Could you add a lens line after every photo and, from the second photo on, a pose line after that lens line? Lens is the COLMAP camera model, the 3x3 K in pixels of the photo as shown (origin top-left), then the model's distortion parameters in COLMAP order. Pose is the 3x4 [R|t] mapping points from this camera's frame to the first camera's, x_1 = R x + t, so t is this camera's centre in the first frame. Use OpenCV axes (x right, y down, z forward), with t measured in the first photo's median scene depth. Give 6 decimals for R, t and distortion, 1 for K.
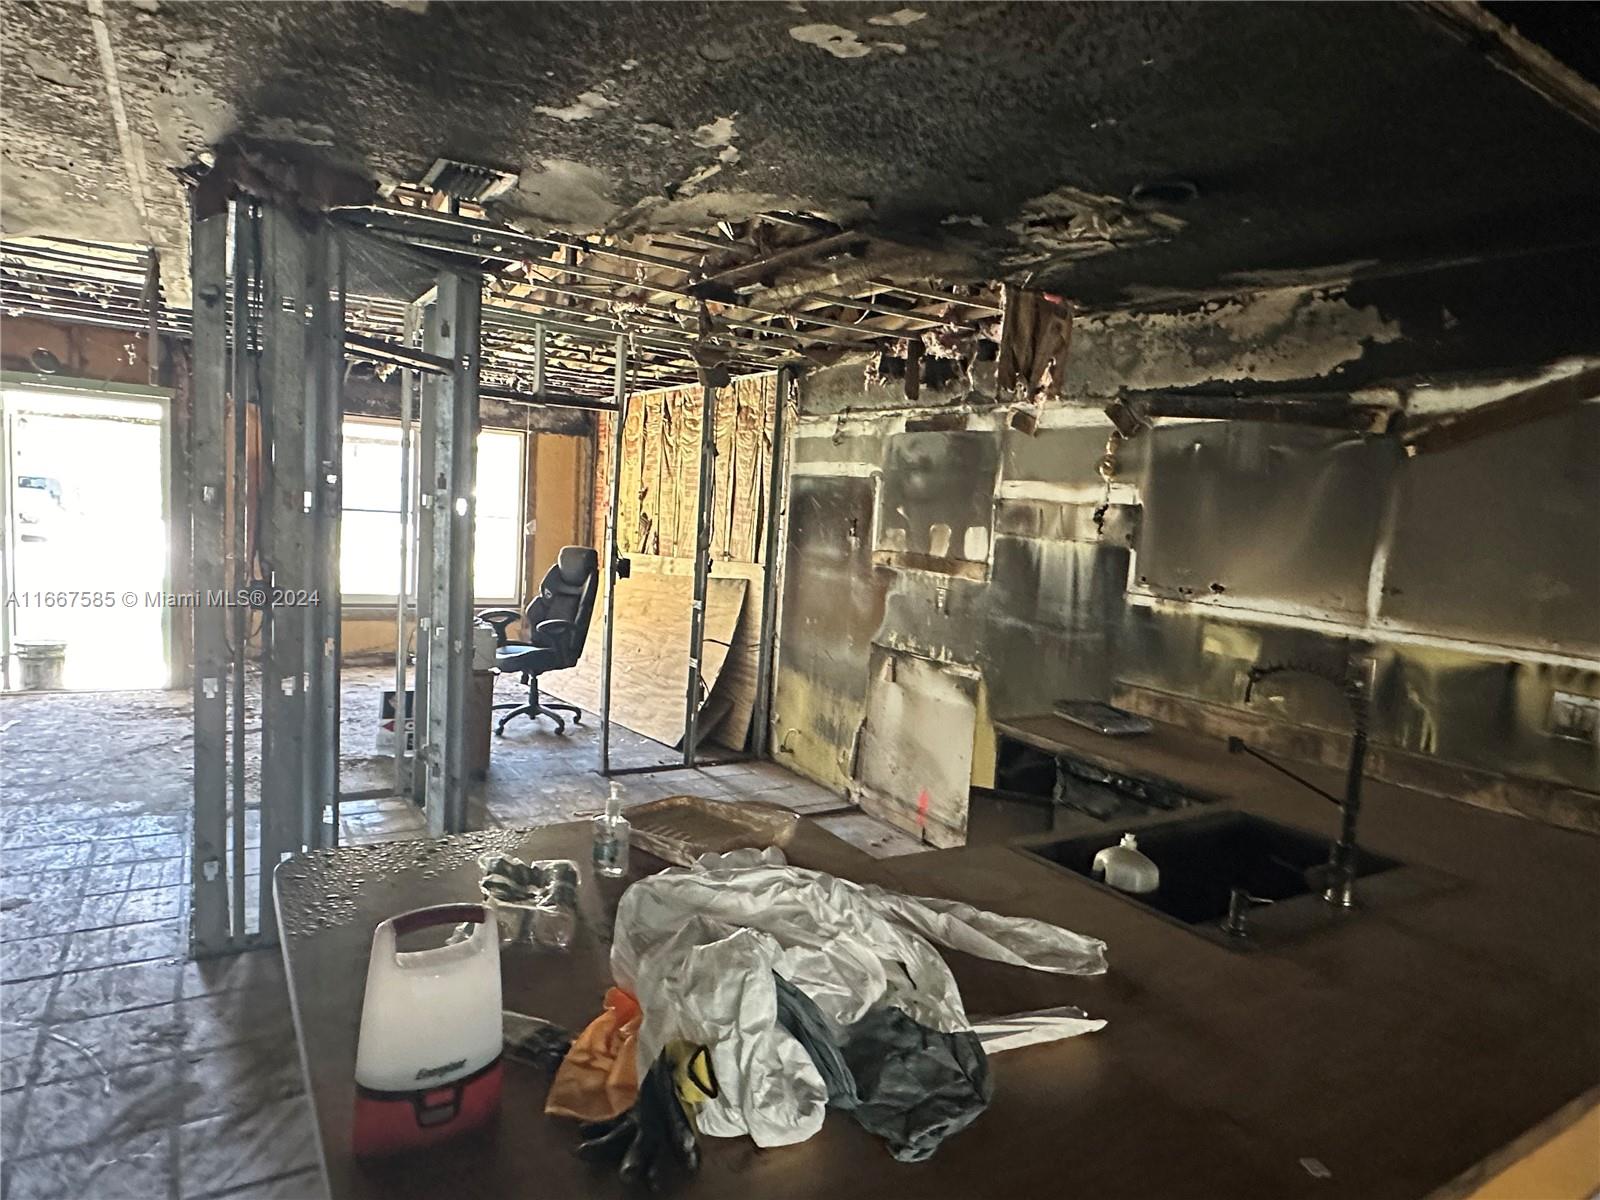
lens RADIAL K [[952.4, 0, 789.9], [0, 952.4, 609.9], [0, 0, 1]] dist [-0.000997, 0.000104]
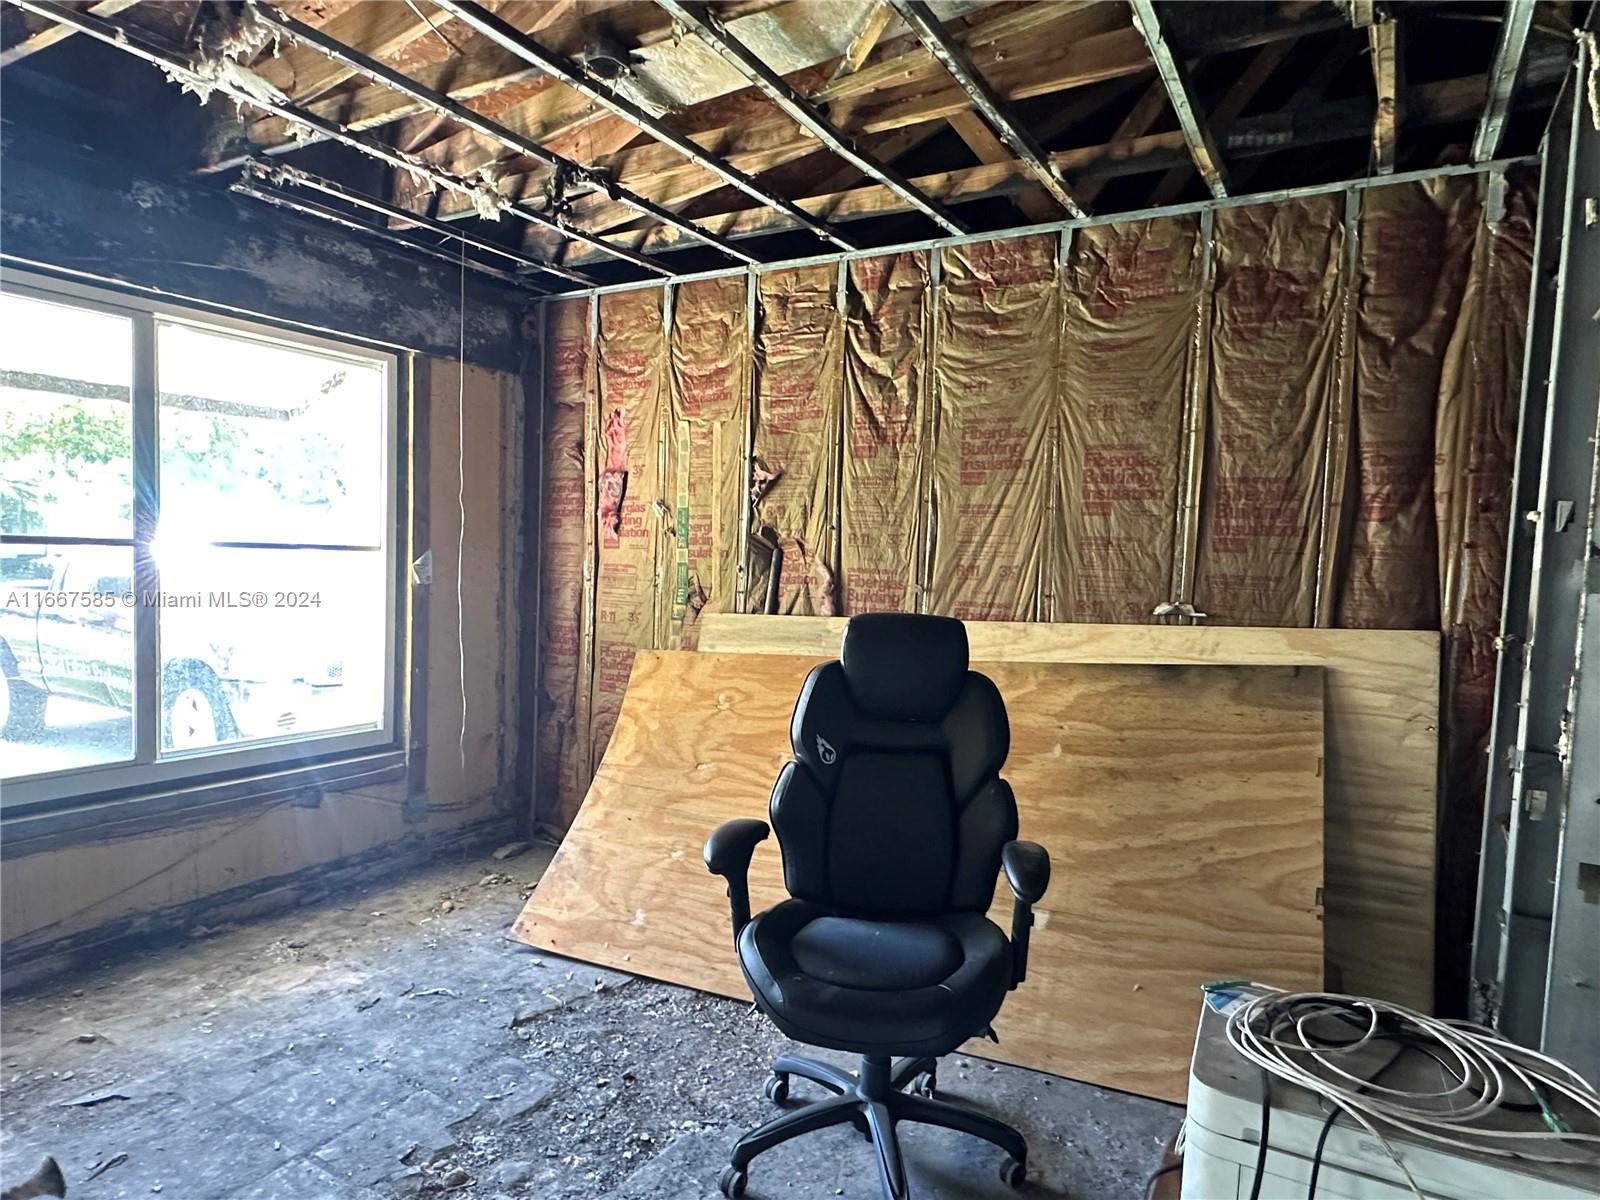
lens RADIAL K [[952.4, 0, 789.9], [0, 952.4, 609.9], [0, 0, 1]] dist [-0.000997, 0.000104]
pose [[0.887912, -0.061045, 0.455945, -0.325336], [0.072082, 0.997375, -0.006837, -0.052195], [-0.454331, 0.038936, 0.889982, 0.529677]]
